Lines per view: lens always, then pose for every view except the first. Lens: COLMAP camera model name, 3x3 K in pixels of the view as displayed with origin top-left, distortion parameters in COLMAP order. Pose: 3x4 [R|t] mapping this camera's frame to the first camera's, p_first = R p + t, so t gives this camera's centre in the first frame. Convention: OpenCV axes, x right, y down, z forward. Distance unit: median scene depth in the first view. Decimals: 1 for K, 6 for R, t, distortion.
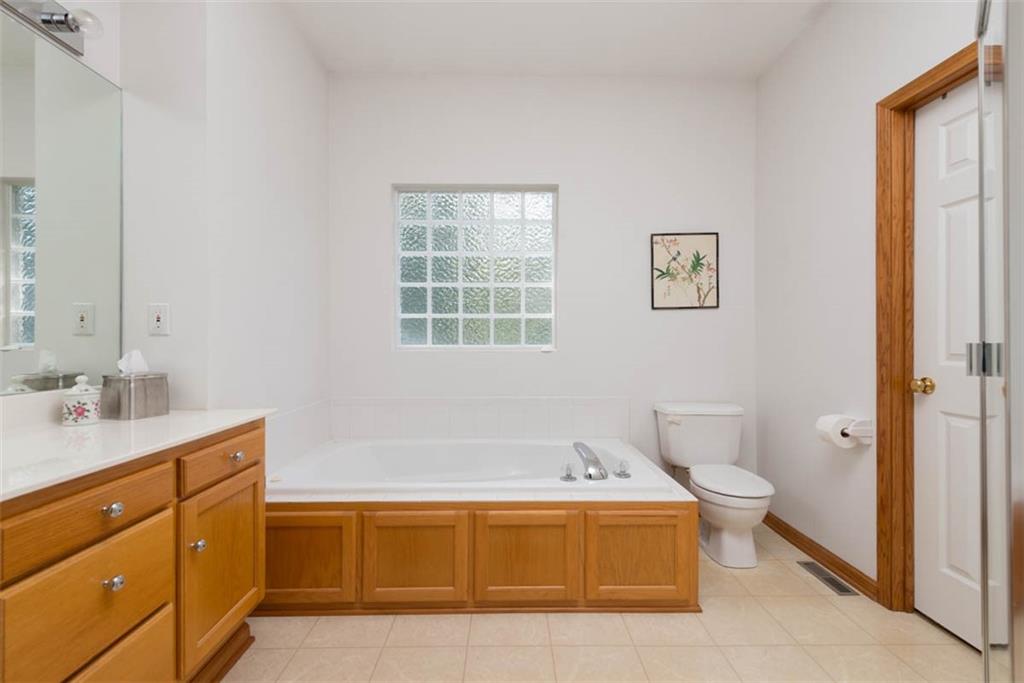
lens RADIAL K [[417.8, 0, 512.0], [0, 417.8, 341.5], [0, 0, 1]] dist [0.000420, -0.000059]
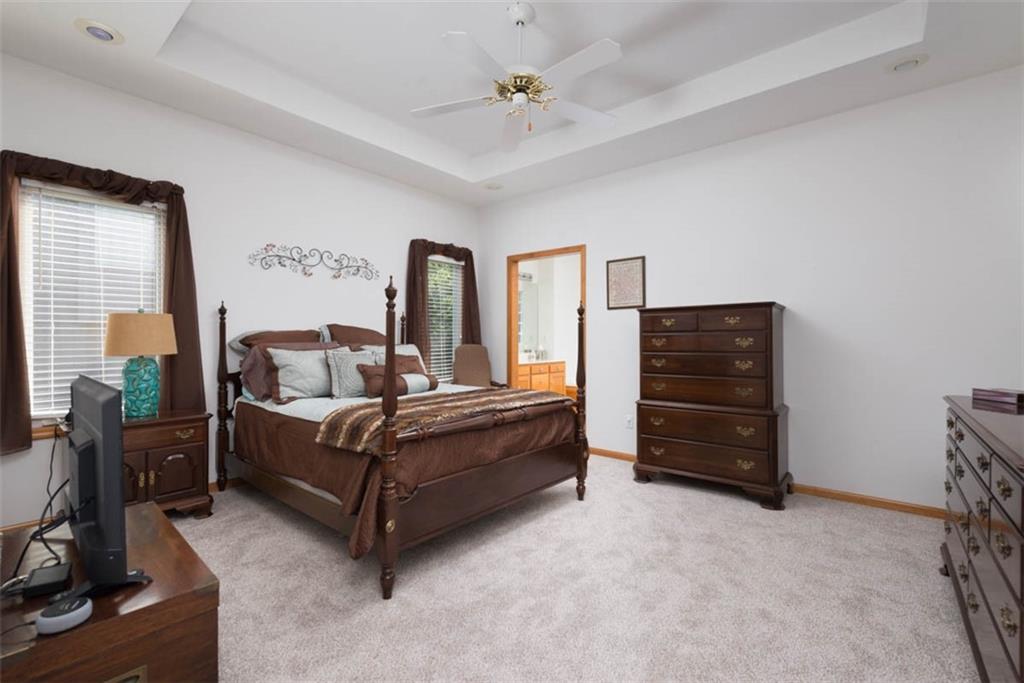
lens RADIAL K [[447.4, 0, 512.0], [0, 447.4, 341.5], [0, 0, 1]] dist [0.001096, -0.000042]
pose [[0.752164, -0.001358, -0.658974, 1.184667], [-0.000059, 0.999998, -0.002128, -0.003288], [0.658975, 0.001639, 0.752163, -1.641608]]
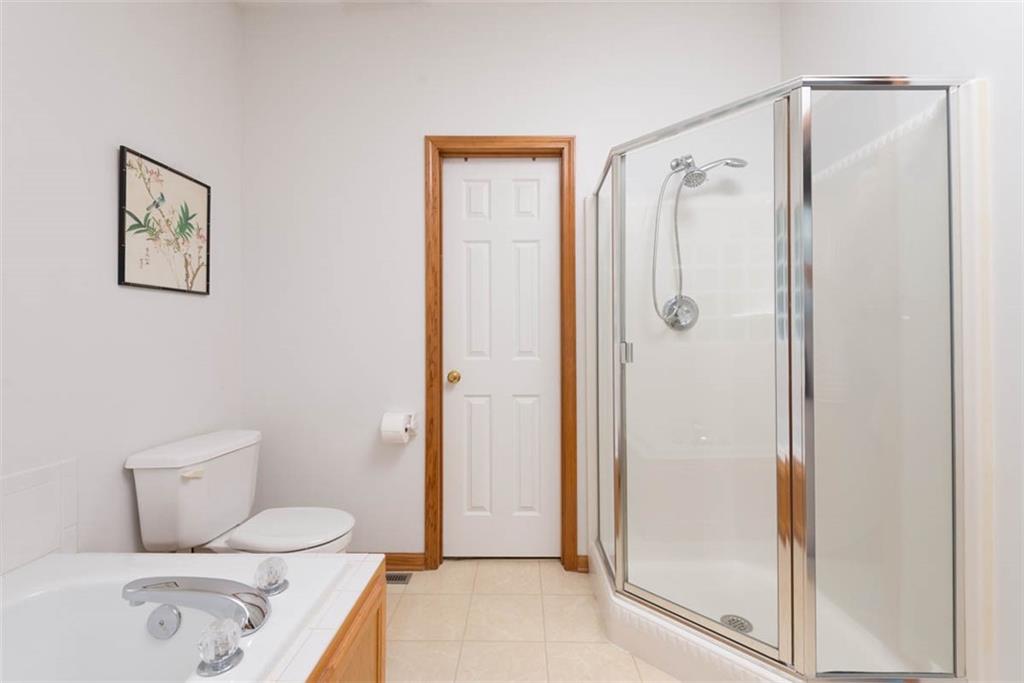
lens RADIAL K [[447.4, 0, 512.0], [0, 447.4, 341.5], [0, 0, 1]] dist [0.001096, -0.000042]
pose [[0.030929, 0.003939, 0.999514, -0.230581], [0.006260, 0.999972, -0.004135, 0.002295], [-0.999502, 0.006385, 0.030904, 0.476876]]
